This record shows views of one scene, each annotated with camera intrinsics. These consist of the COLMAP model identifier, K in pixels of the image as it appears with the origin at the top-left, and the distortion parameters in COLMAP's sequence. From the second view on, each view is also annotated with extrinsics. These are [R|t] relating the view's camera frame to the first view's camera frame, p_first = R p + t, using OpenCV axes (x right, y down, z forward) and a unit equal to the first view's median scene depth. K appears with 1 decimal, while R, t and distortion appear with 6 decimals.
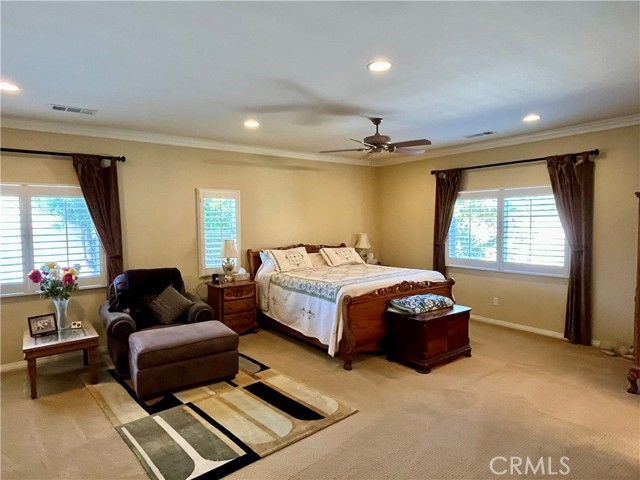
lens RADIAL K [[372.1, 0, 319.5], [0, 372.1, 239.9], [0, 0, 1]] dist [-0.005148, 0.000547]
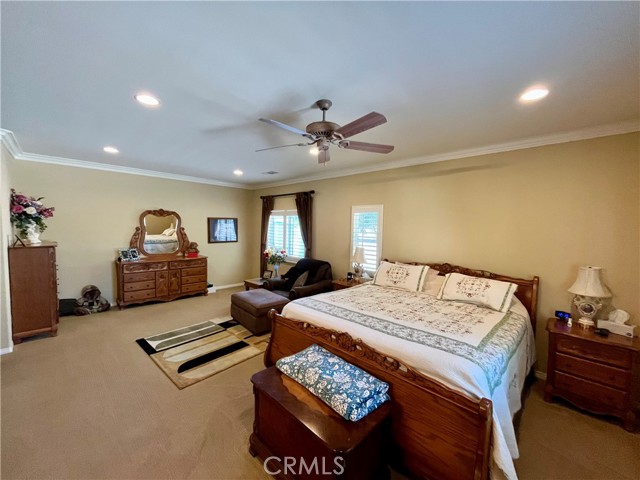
lens RADIAL K [[257.6, 0, 319.0], [0, 257.6, 241.5], [0, 0, 1]] dist [0.001957, 0.000043]
pose [[0.137975, 0.072120, -0.987806, 0.660235], [-0.077024, 0.995106, 0.061895, -0.071451], [0.987436, 0.067545, 0.142855, 0.893237]]
